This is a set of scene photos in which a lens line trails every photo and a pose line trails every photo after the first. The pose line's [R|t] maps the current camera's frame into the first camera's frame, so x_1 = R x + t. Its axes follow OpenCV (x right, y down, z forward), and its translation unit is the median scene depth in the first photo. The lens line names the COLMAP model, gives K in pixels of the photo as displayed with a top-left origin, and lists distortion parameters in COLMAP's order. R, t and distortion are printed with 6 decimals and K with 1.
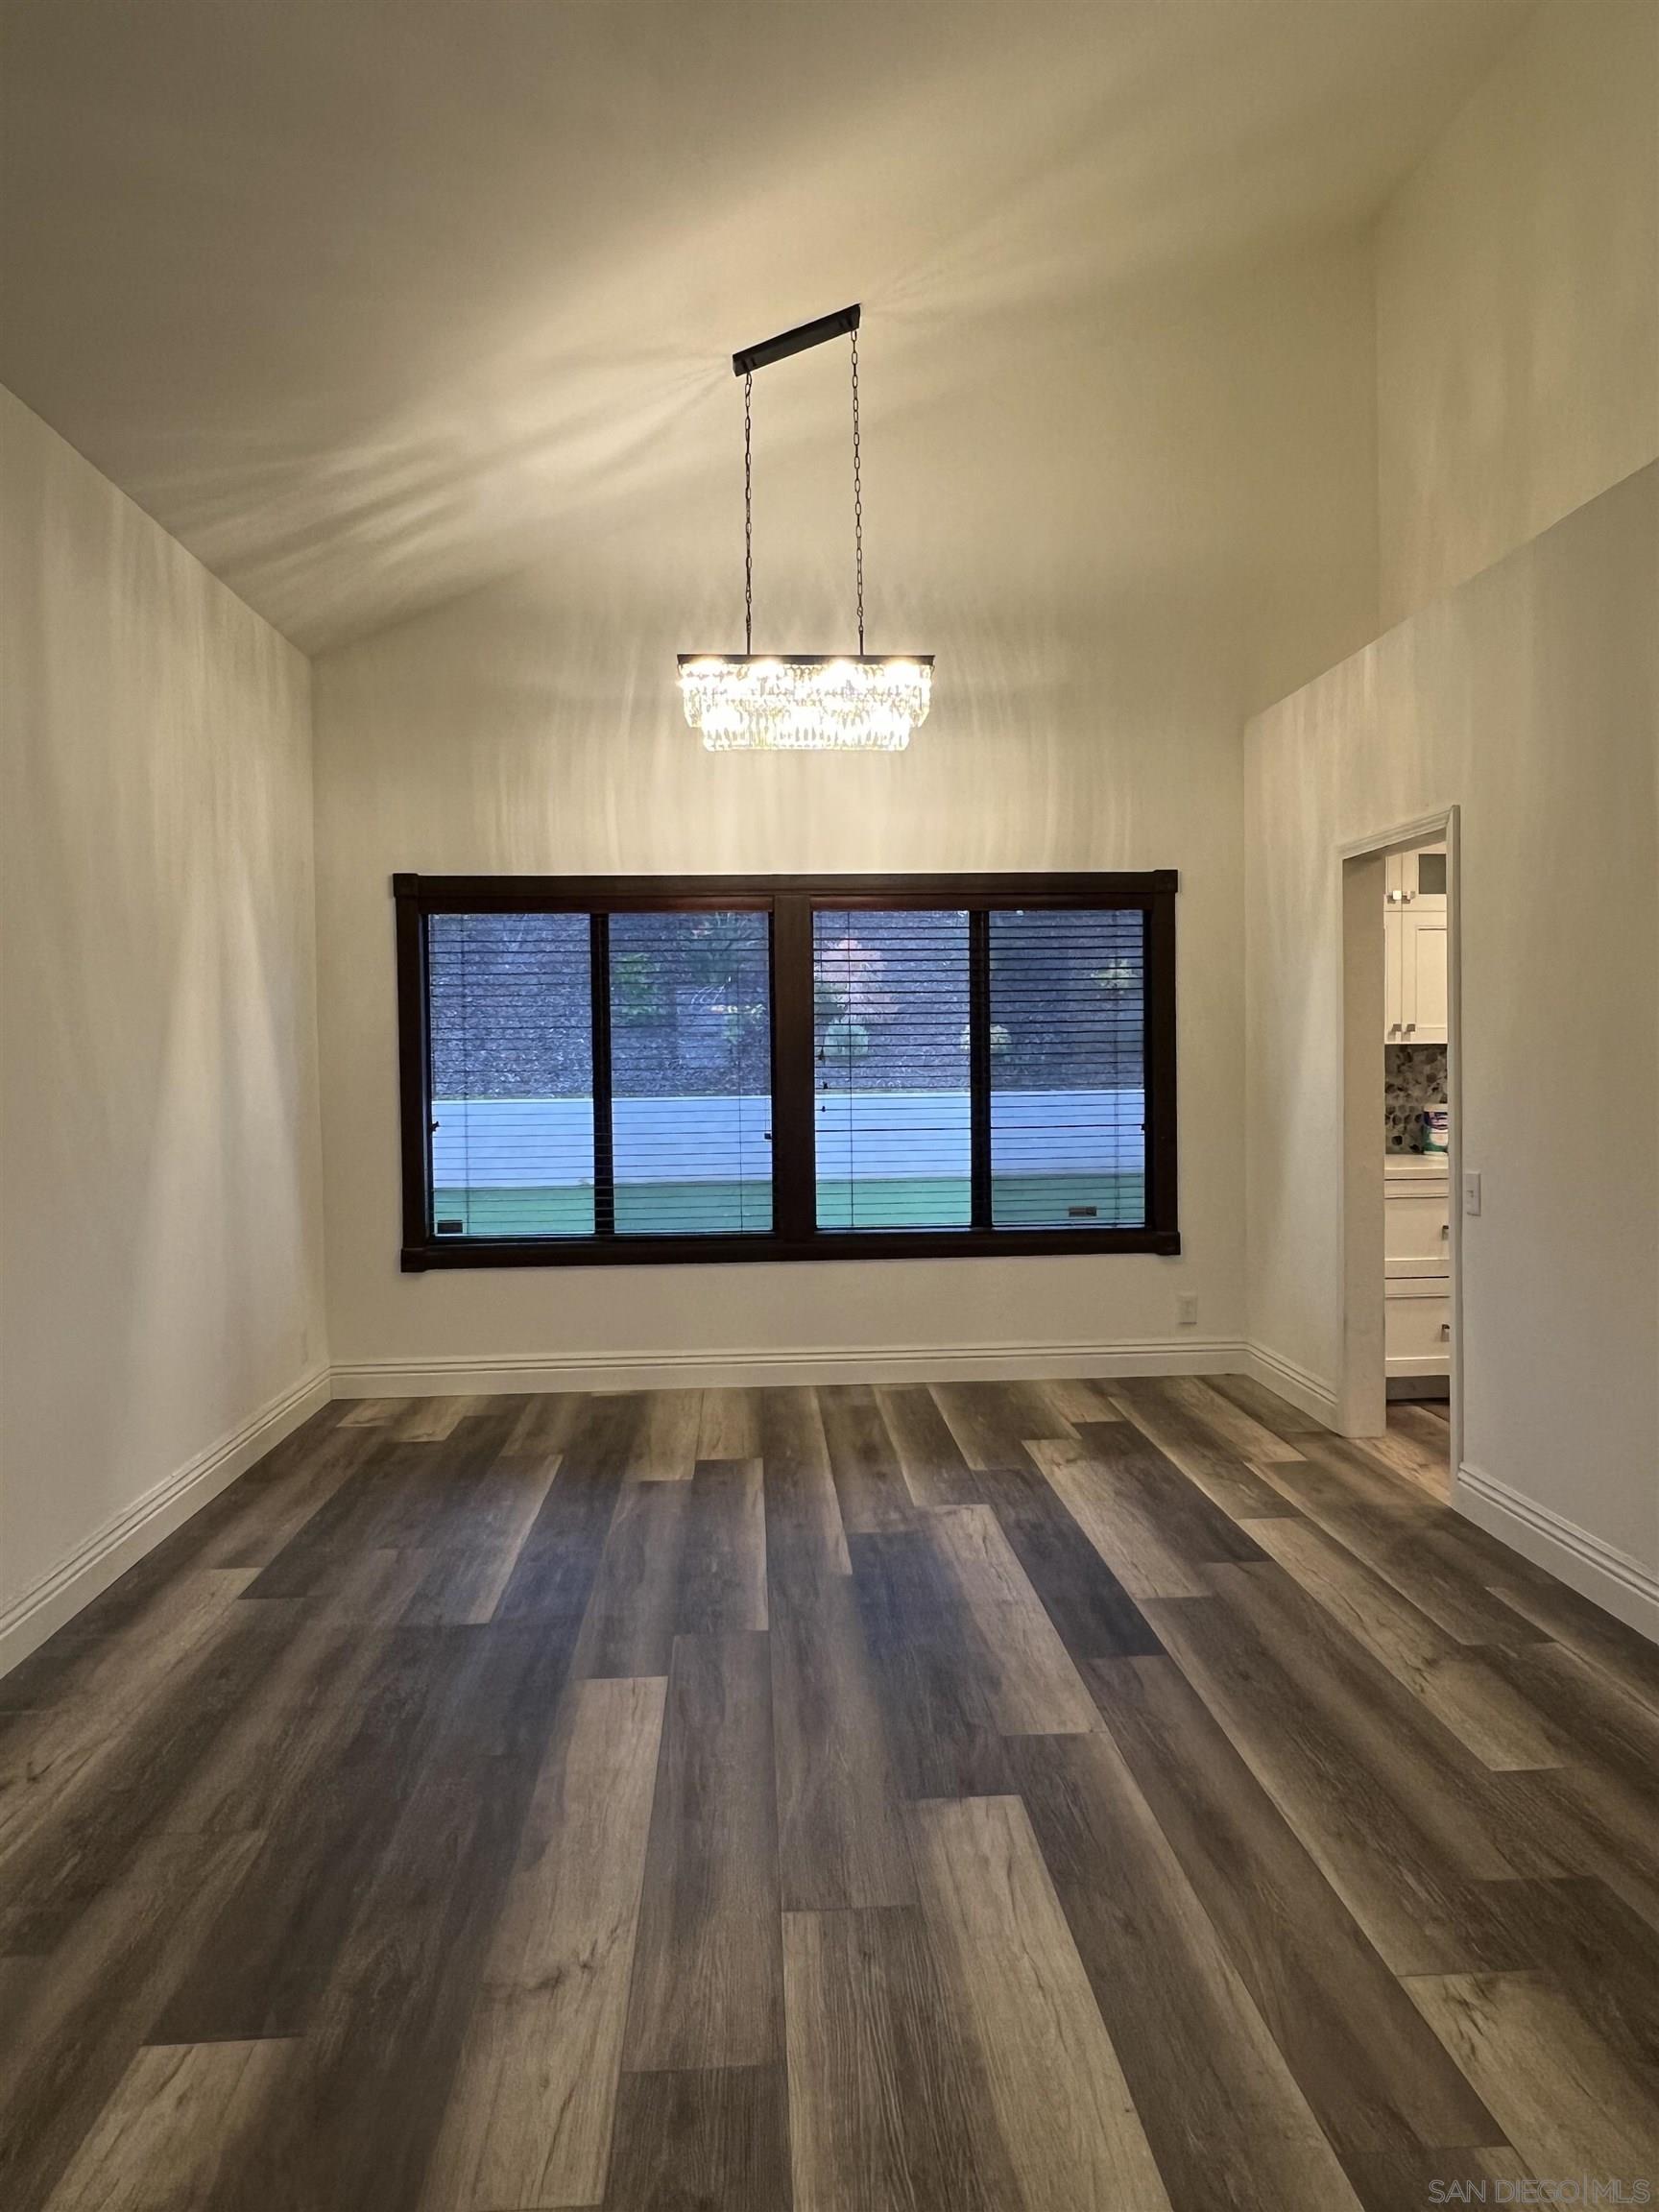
lens RADIAL K [[1487.5, 0, 835.3], [0, 1487.5, 1096.3], [0, 0, 1]] dist [0.004329, -0.010310]
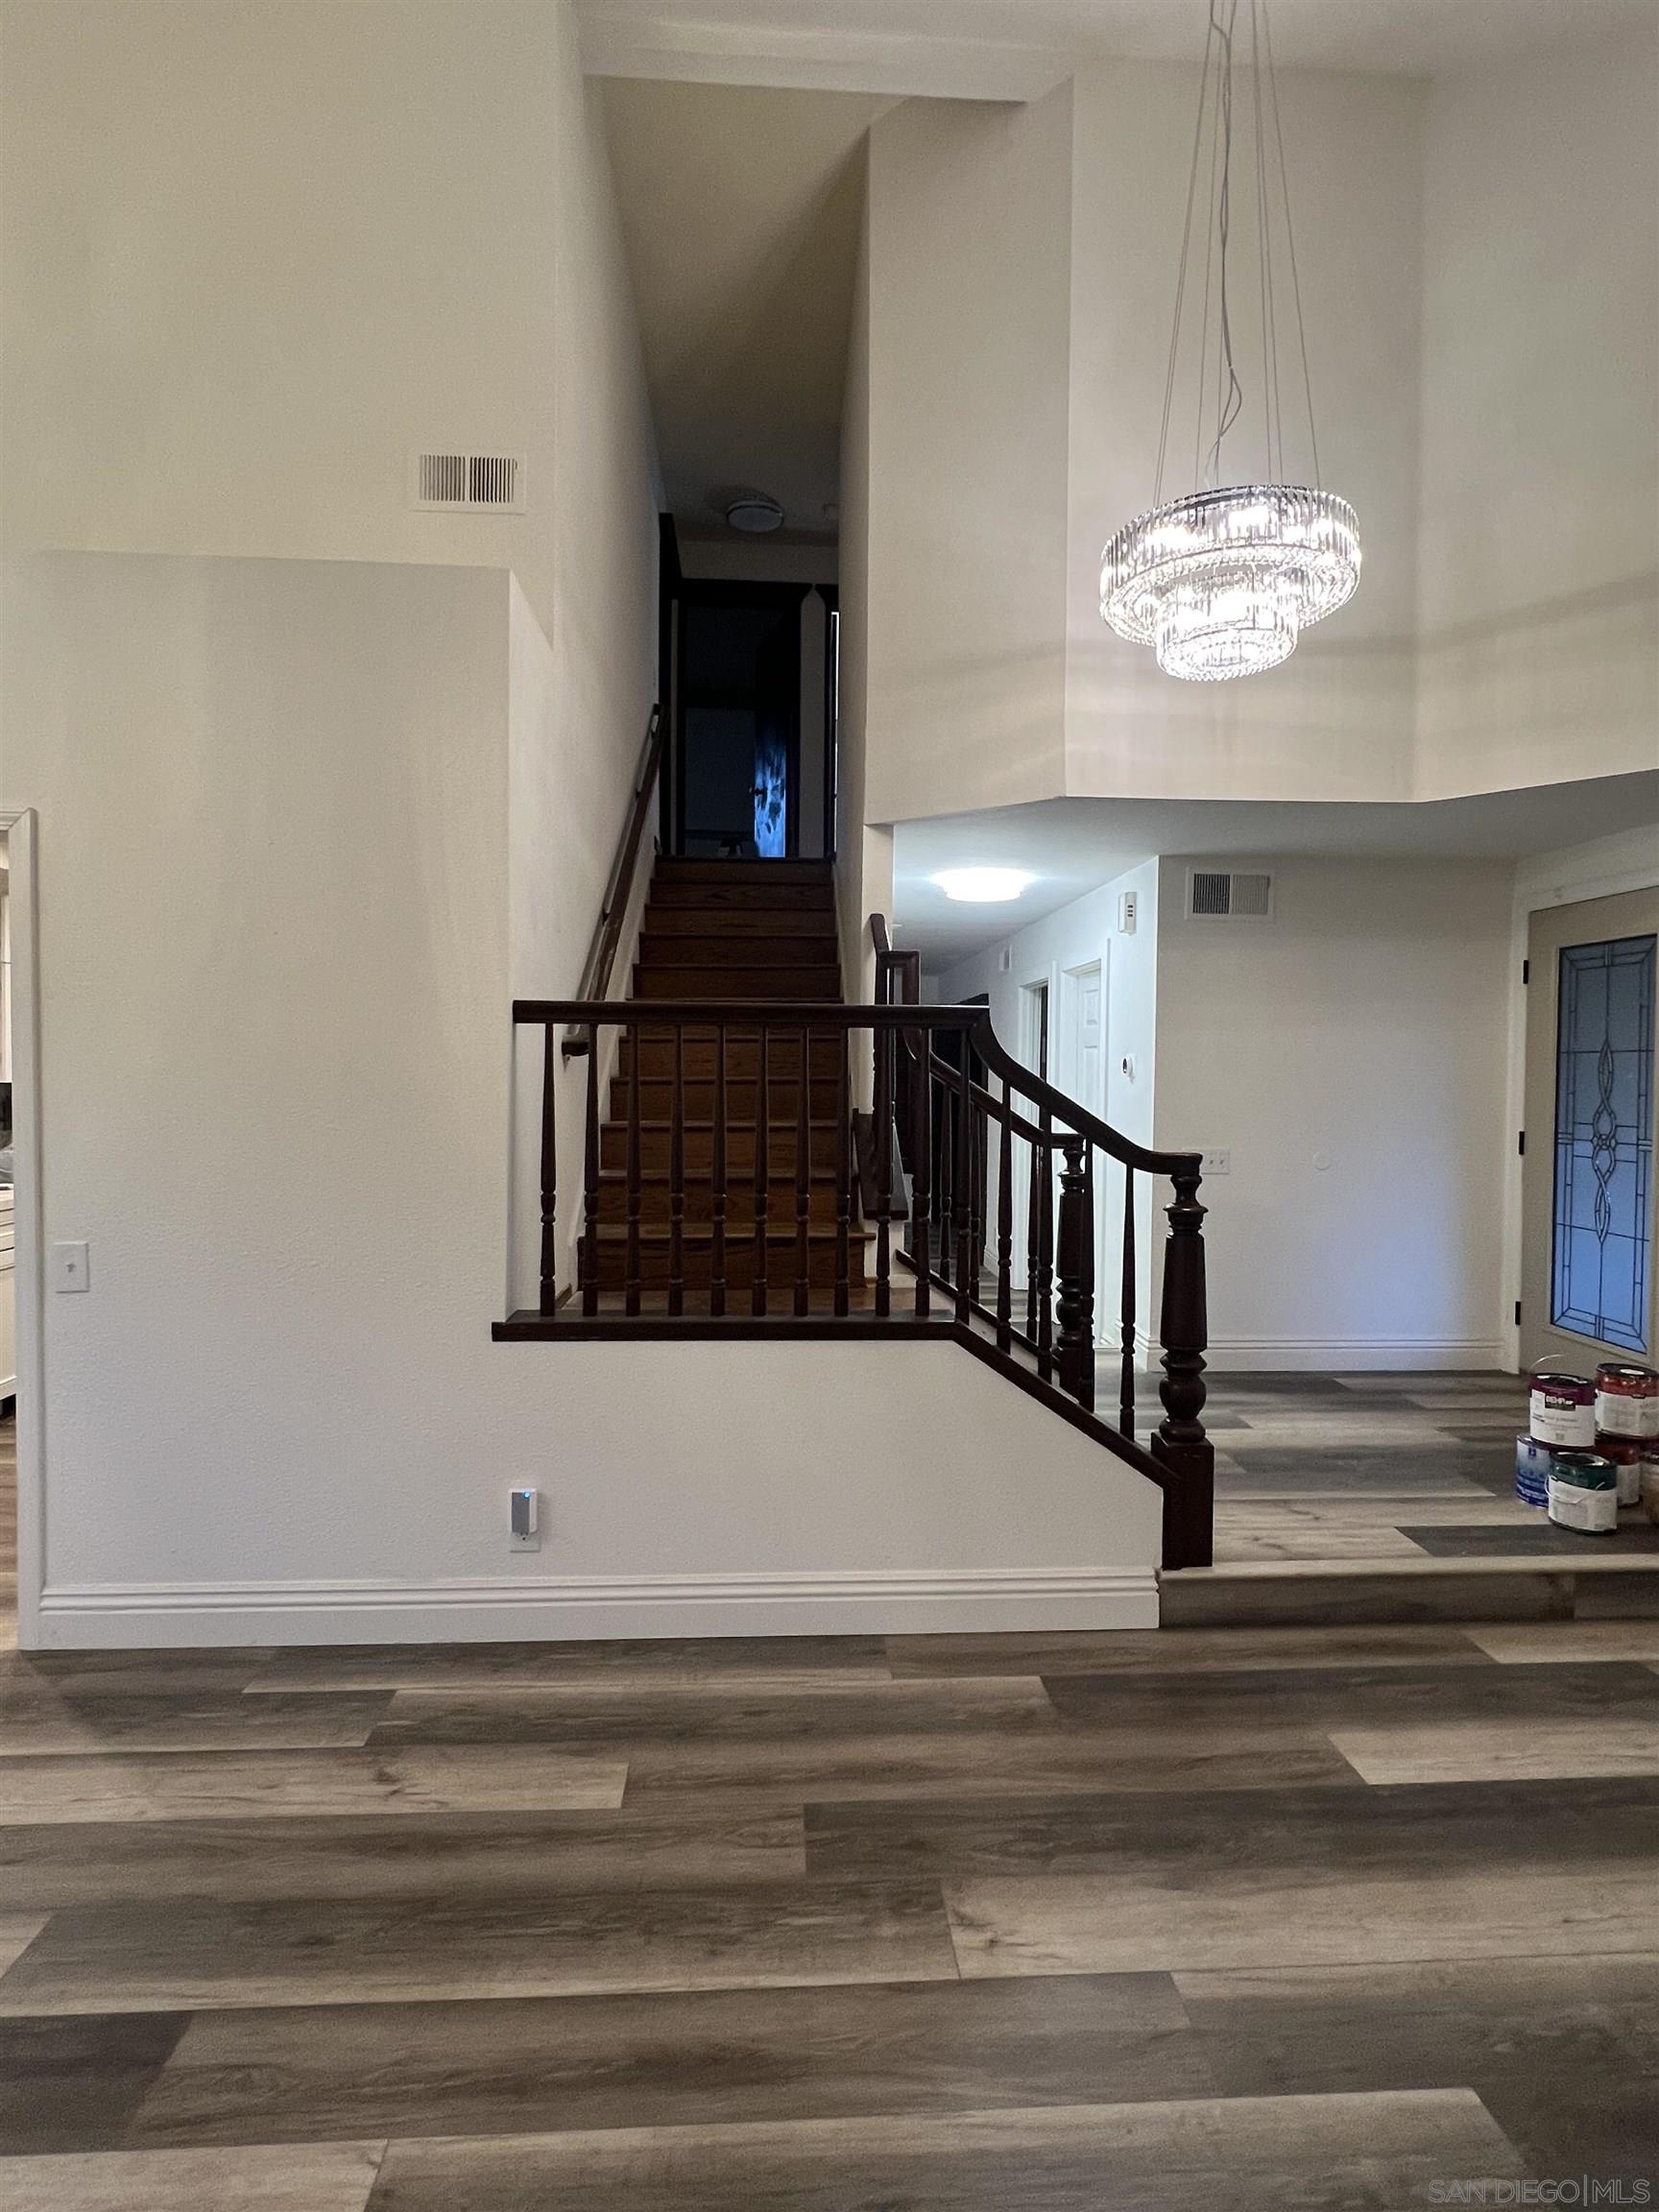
lens RADIAL K [[1133.6, 0, 831.6], [0, 1133.6, 1098.3], [0, 0, 1]] dist [-0.003485, 0.000826]
pose [[-0.003648, -0.005650, 0.999977, -0.251244], [0.024611, 0.999681, 0.005738, -0.027150], [-0.999690, 0.024632, -0.003508, 0.628073]]
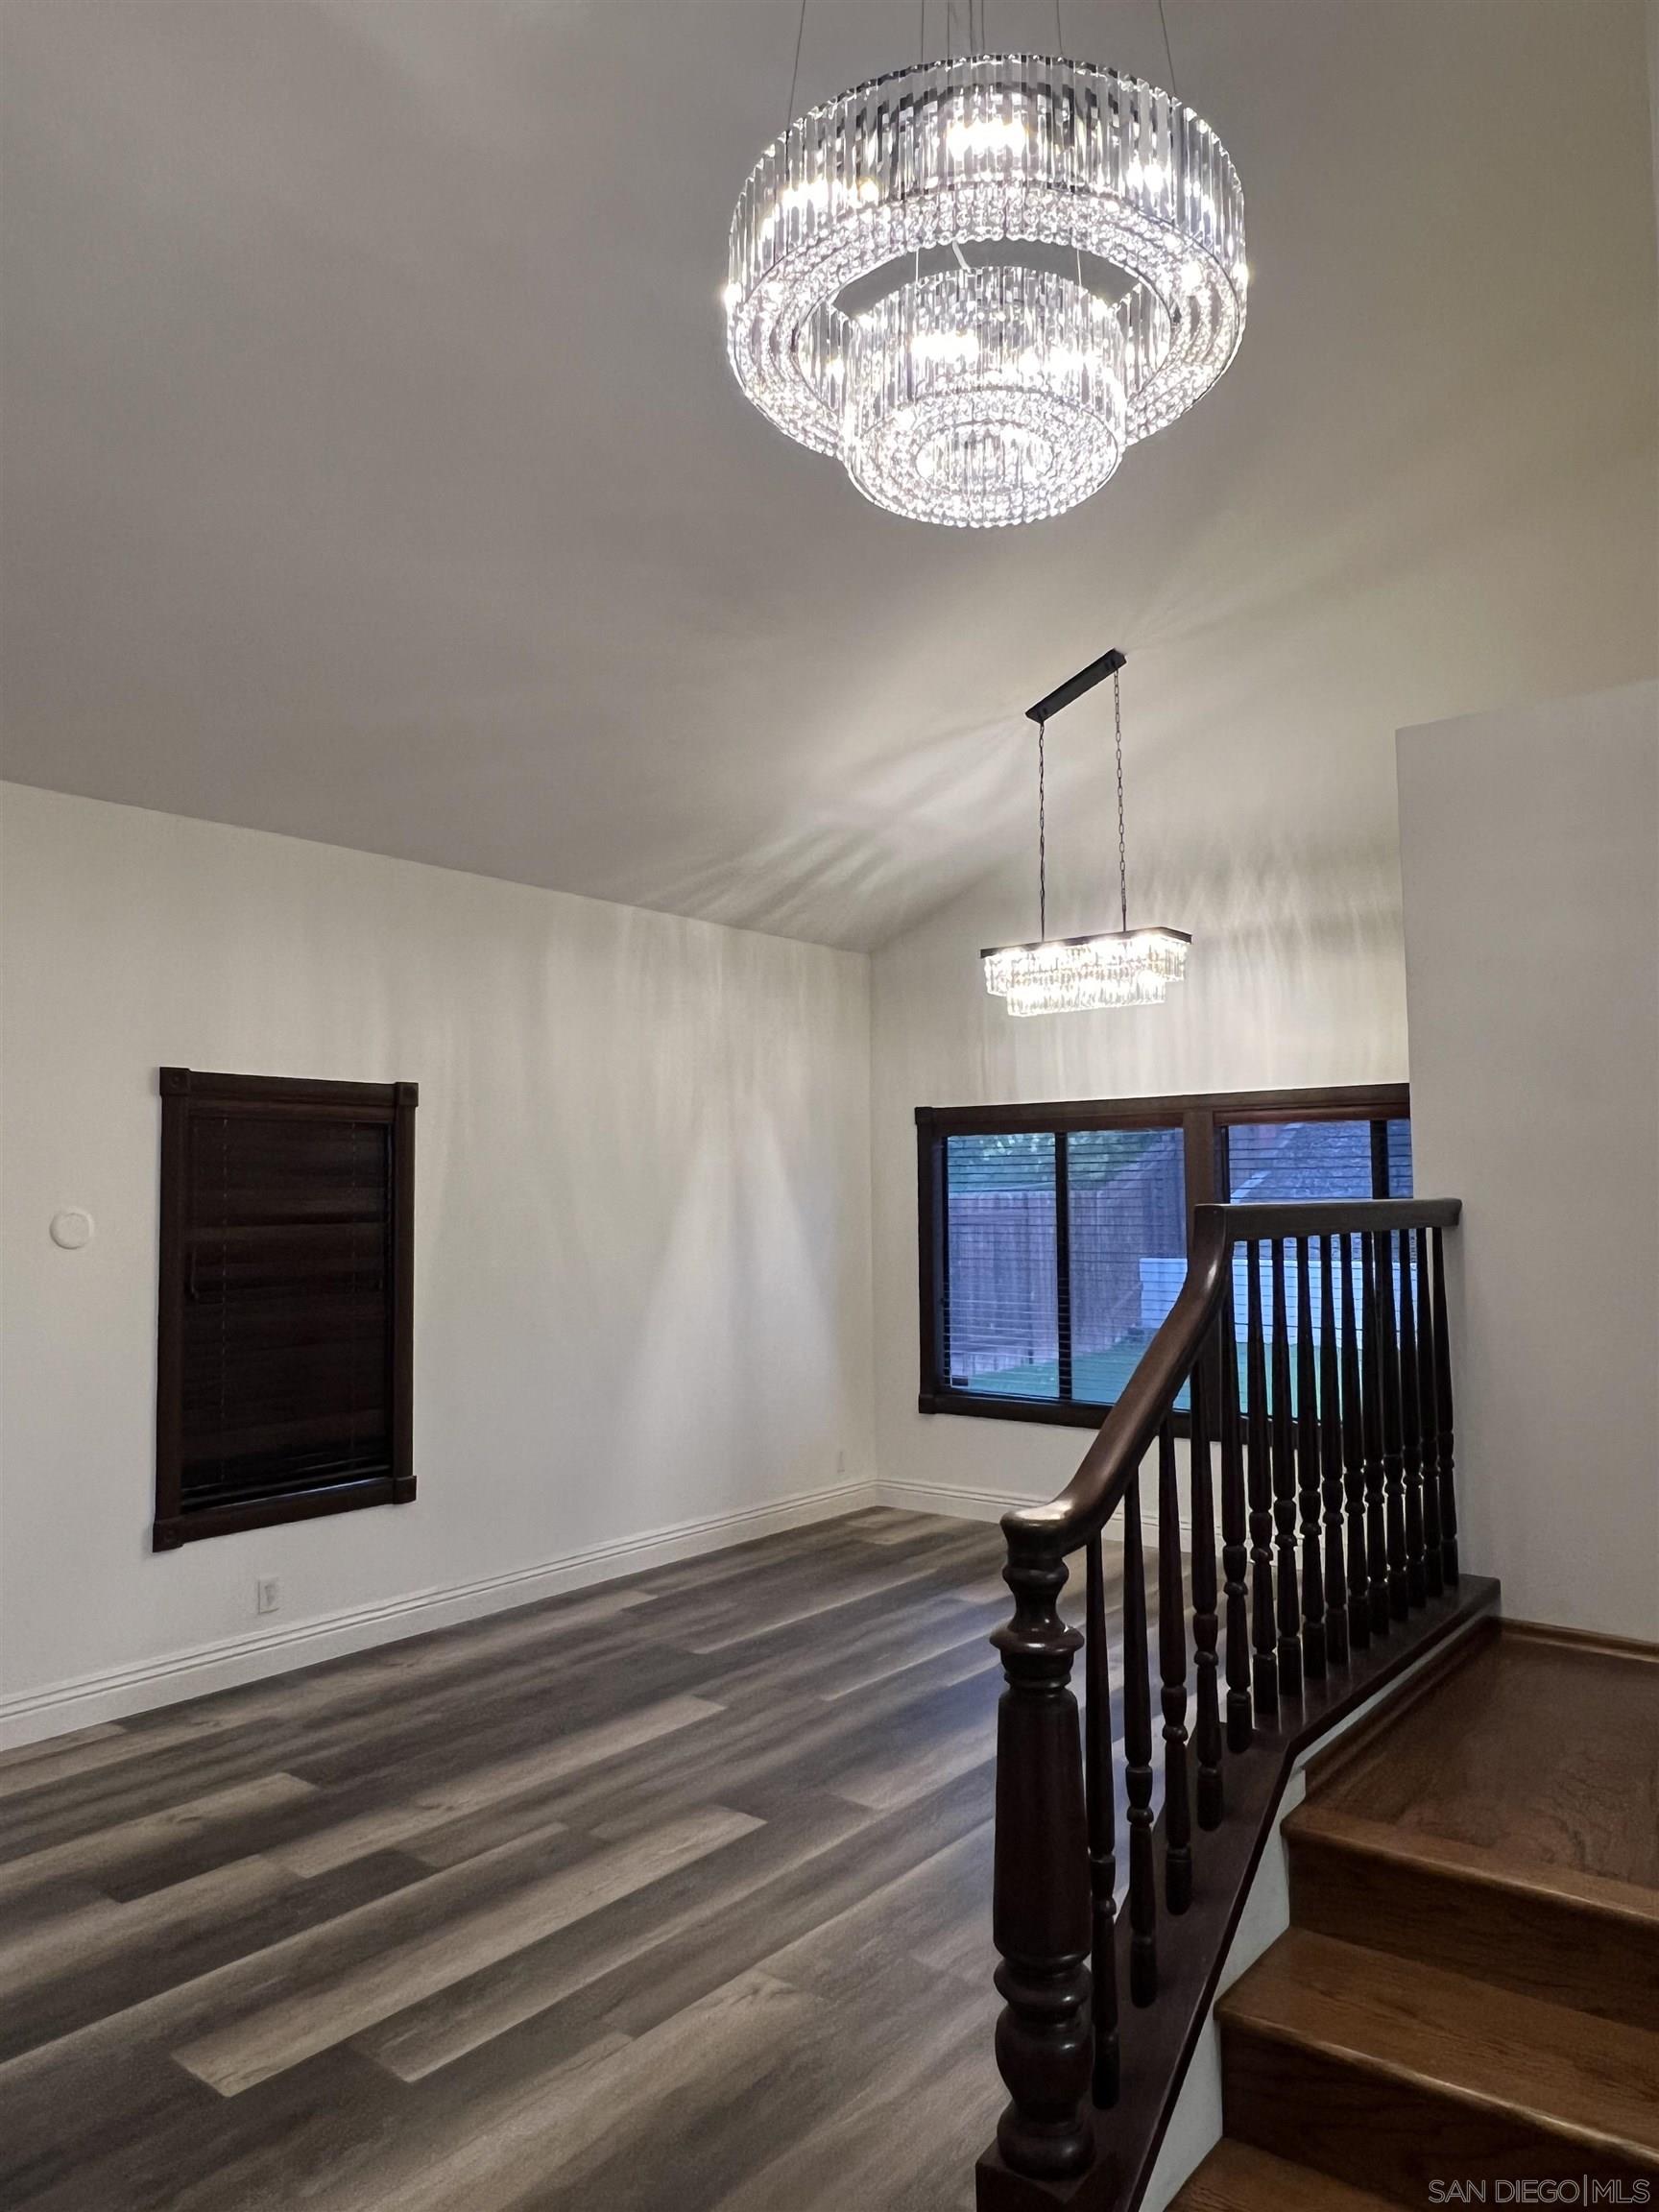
lens RADIAL K [[1487.5, 0, 839.7], [0, 1487.5, 1106.0], [0, 0, 1]] dist [0.004329, -0.010310]
pose [[0.743794, -0.034557, -0.667515, 0.829954], [-0.022484, 0.996804, -0.076657, -0.074467], [0.668031, 0.072025, 0.740640, -0.038268]]
